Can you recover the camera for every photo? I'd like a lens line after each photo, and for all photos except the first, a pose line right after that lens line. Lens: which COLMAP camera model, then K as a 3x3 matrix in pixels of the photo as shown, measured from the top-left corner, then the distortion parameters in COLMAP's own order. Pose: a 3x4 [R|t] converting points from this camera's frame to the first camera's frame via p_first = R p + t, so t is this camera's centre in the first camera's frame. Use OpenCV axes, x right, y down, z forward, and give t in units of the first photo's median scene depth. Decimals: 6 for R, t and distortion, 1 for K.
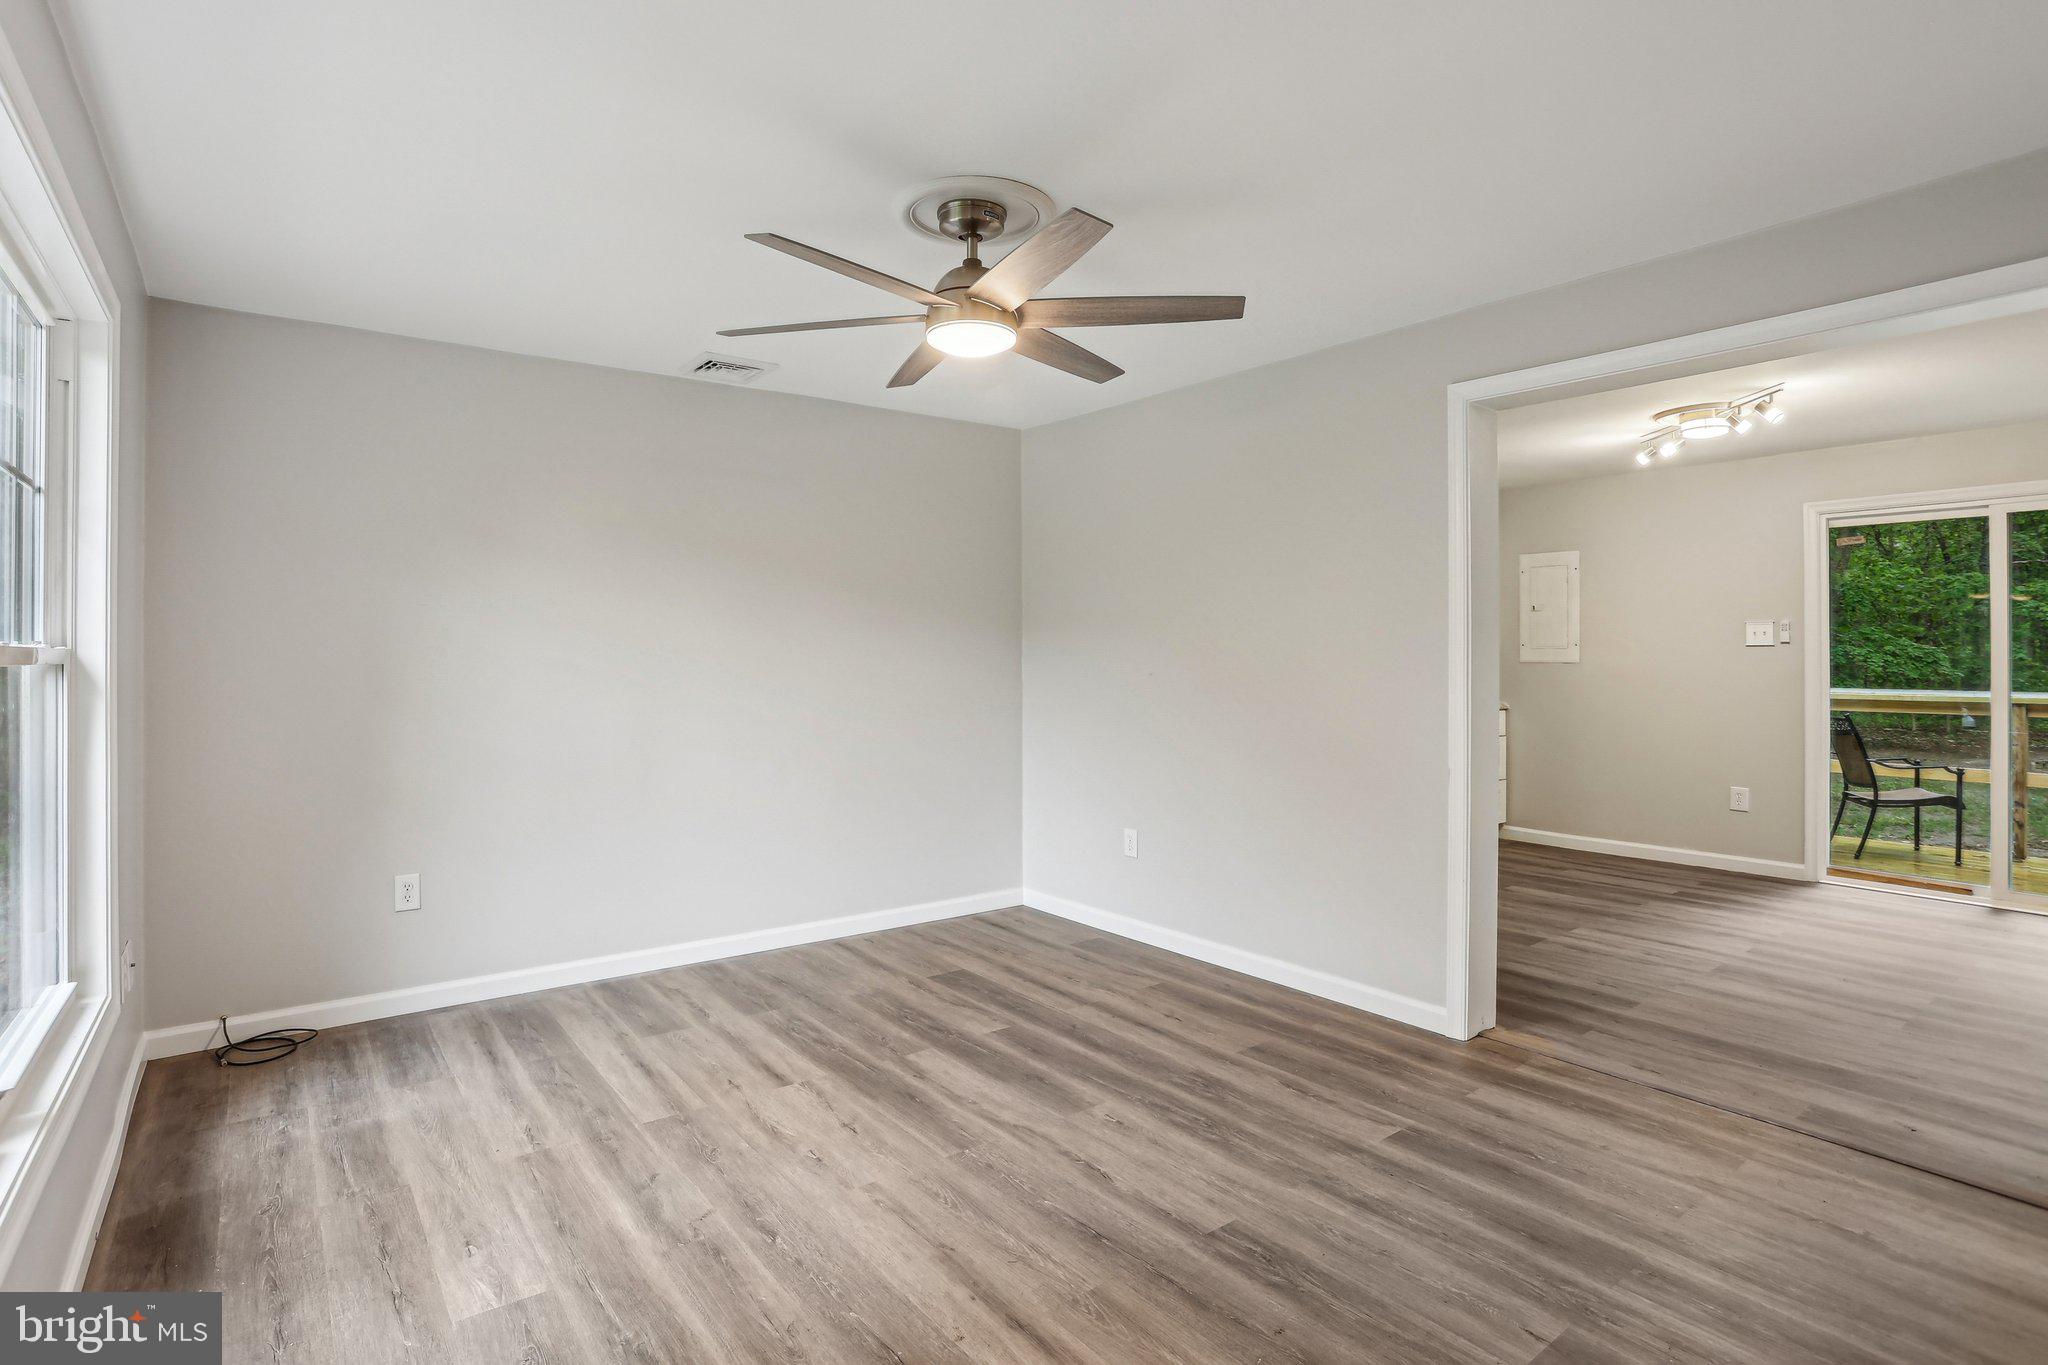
lens RADIAL K [[1021.6, 0, 993.9], [0, 1021.6, 650.8], [0, 0, 1]] dist [-0.074657, 0.029645]
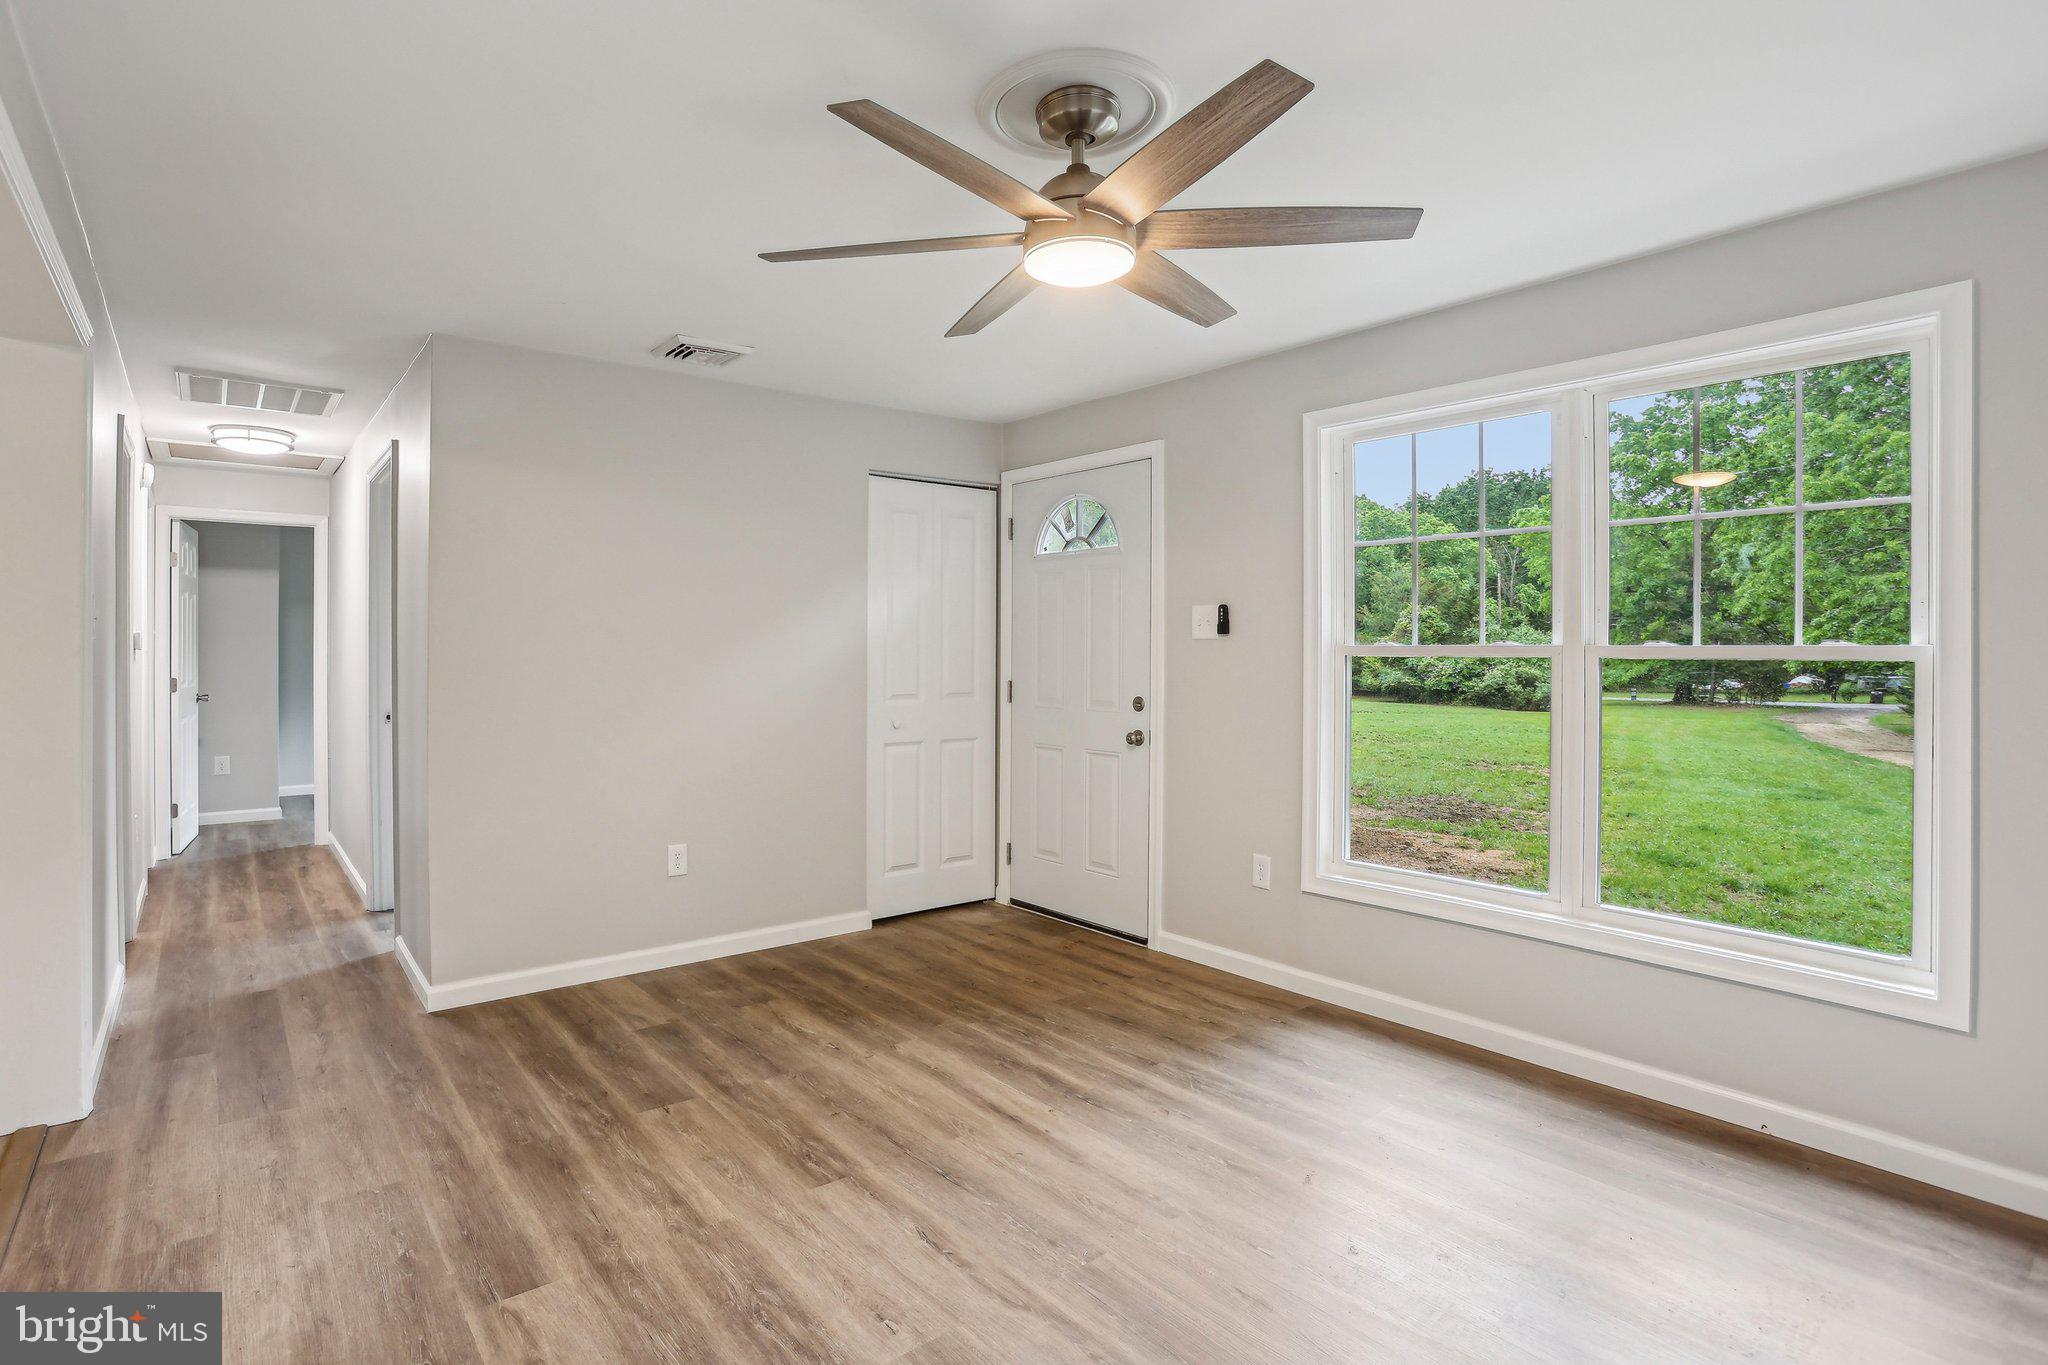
lens RADIAL K [[1021.6, 0, 993.9], [0, 1021.6, 650.8], [0, 0, 1]] dist [-0.074657, 0.029645]
pose [[-0.999546, -0.000015, -0.030117, 0.069438], [-0.000041, 1.000000, 0.000844, -0.001580], [0.030117, 0.000845, -0.999546, 1.780323]]
